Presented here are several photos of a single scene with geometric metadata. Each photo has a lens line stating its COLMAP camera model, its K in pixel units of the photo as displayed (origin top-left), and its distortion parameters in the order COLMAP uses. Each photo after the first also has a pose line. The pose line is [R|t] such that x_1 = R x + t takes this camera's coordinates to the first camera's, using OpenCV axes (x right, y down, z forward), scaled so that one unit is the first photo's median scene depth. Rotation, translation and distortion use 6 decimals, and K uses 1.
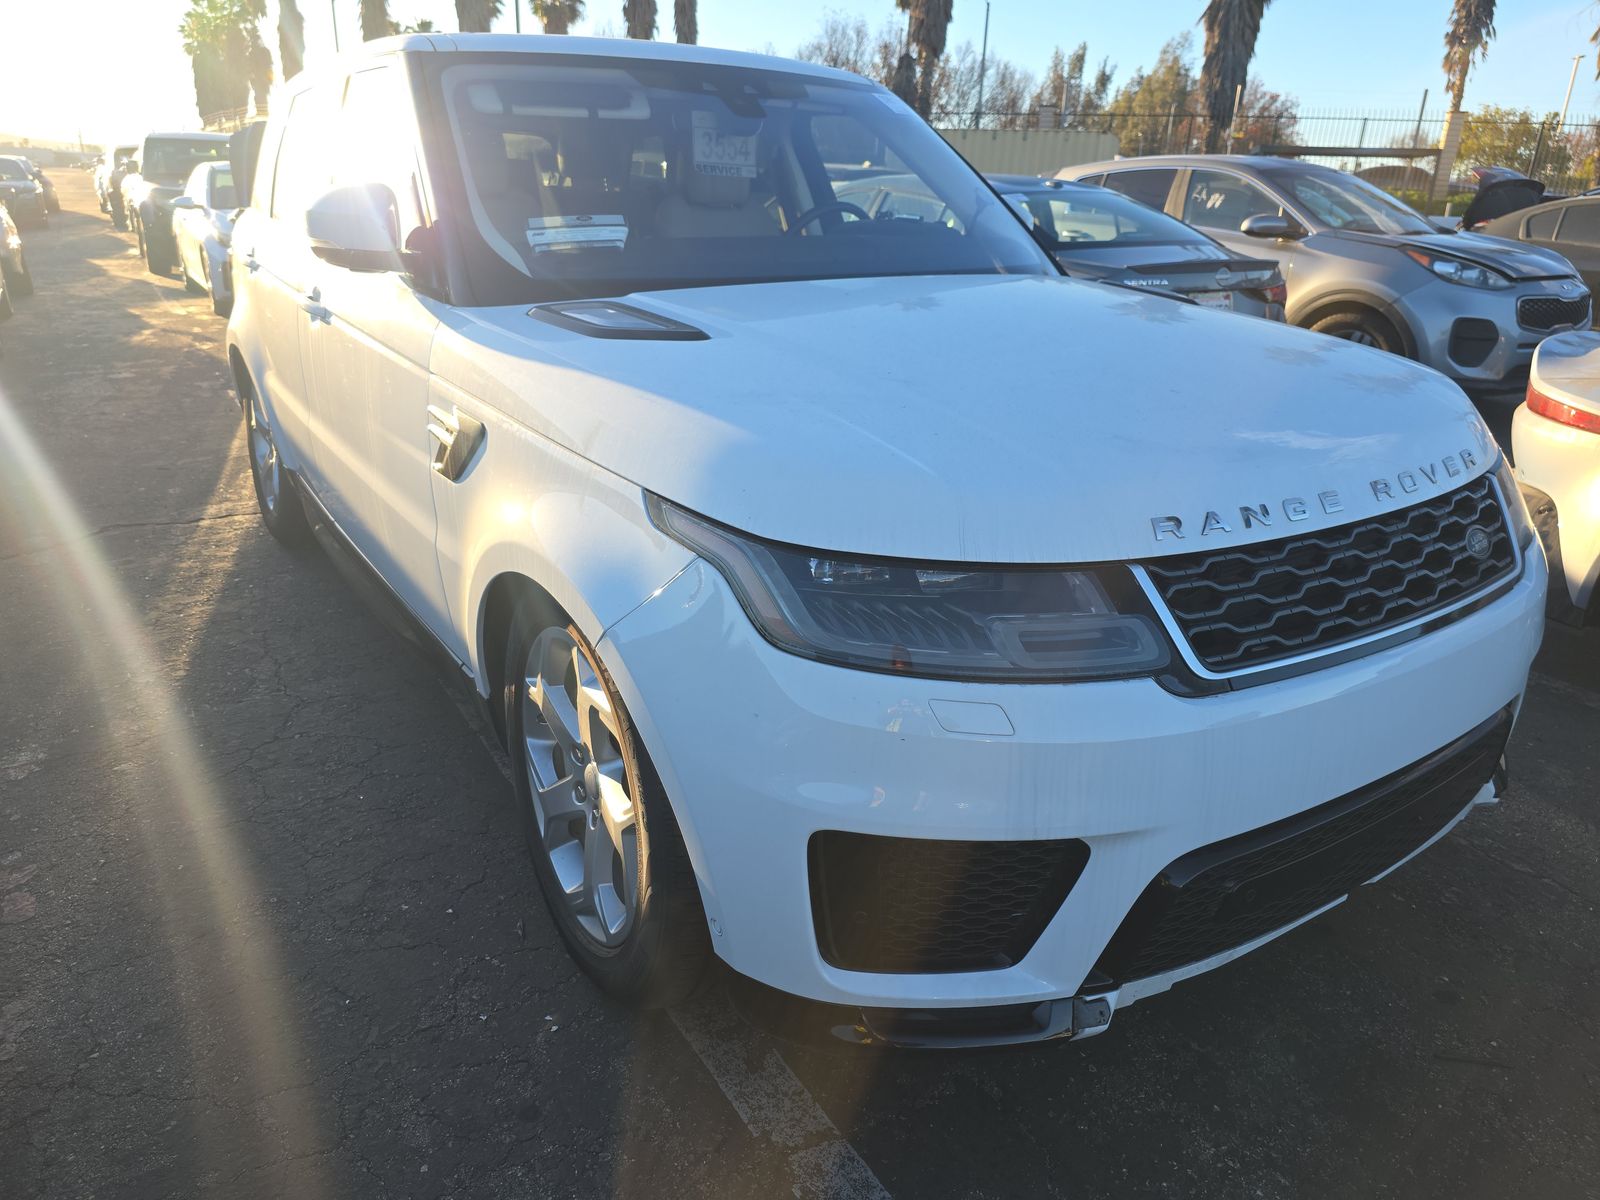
lens RADIAL K [[1053.2, 0, 800.0], [0, 1053.2, 600.0], [0, 0, 1]] dist [0.026881, -0.002473]
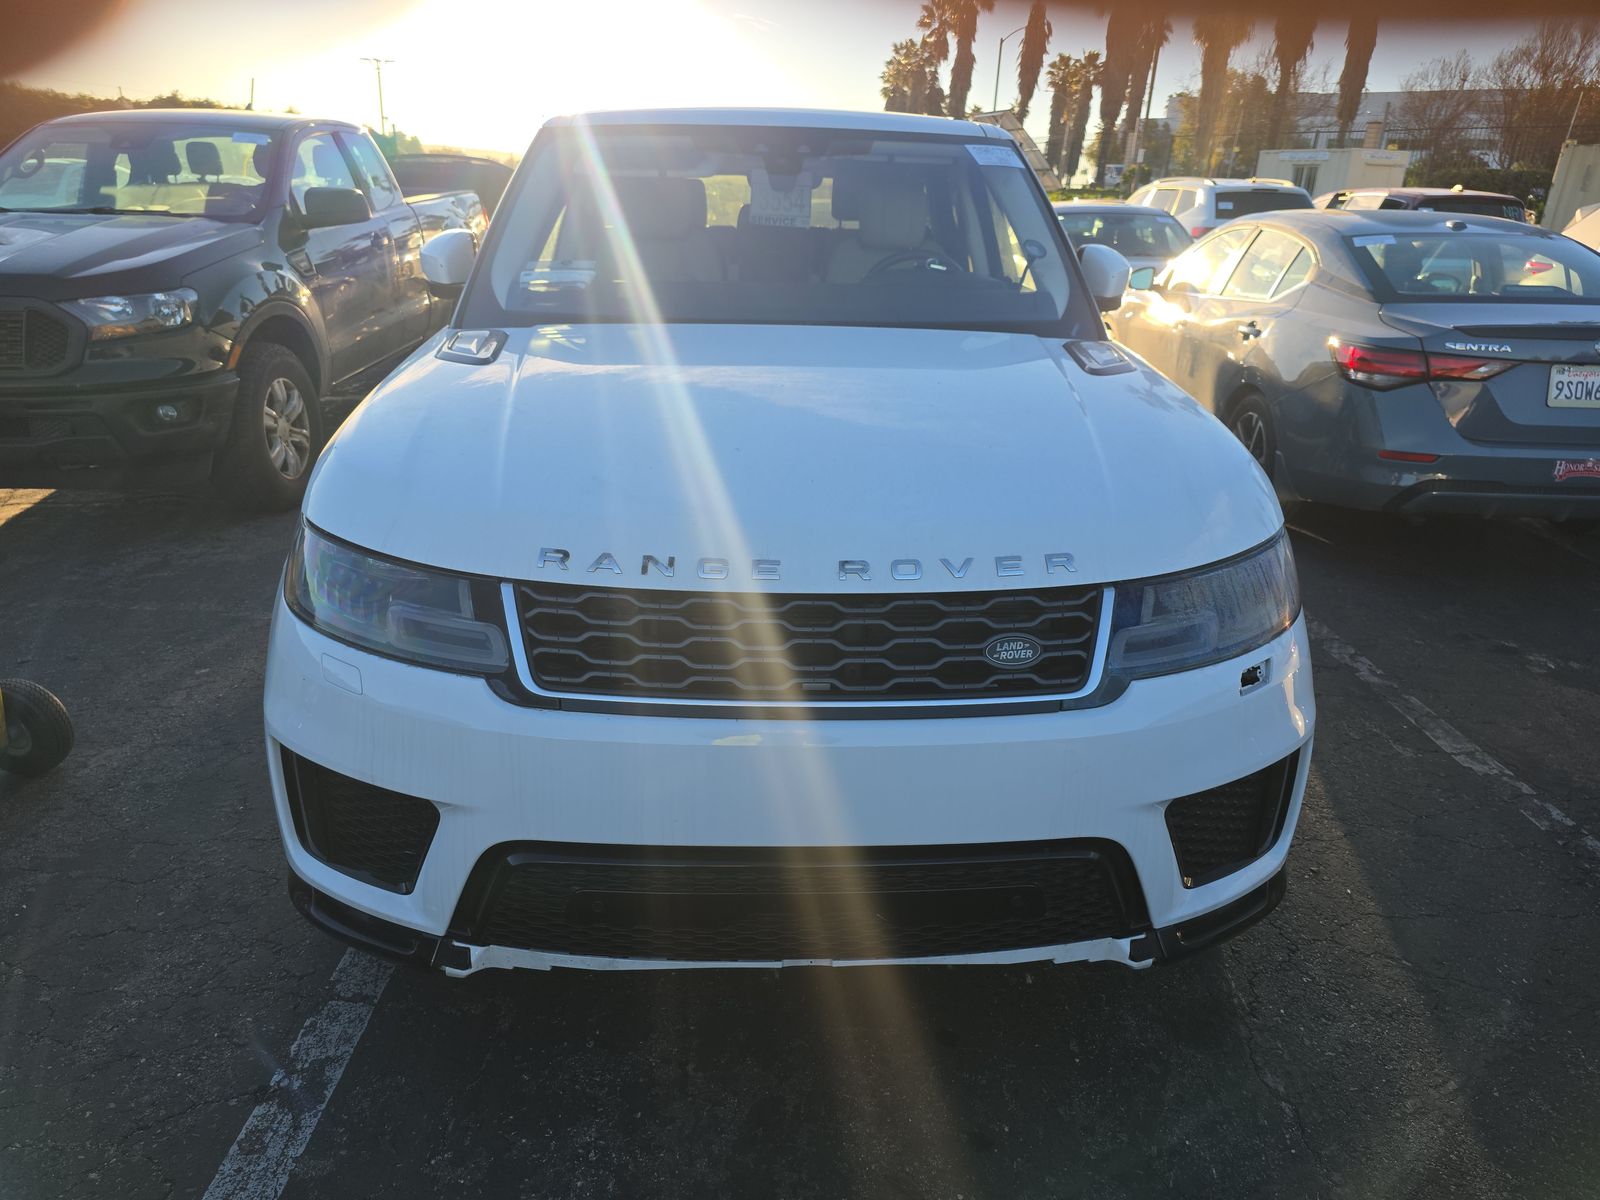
lens RADIAL K [[1053.2, 0, 800.0], [0, 1053.2, 600.0], [0, 0, 1]] dist [0.026881, -0.002473]
pose [[0.853322, 0.186010, -0.487074, 1.131668], [-0.195367, 0.980206, 0.032064, -0.112202], [0.483397, 0.067797, 0.872772, 0.138788]]
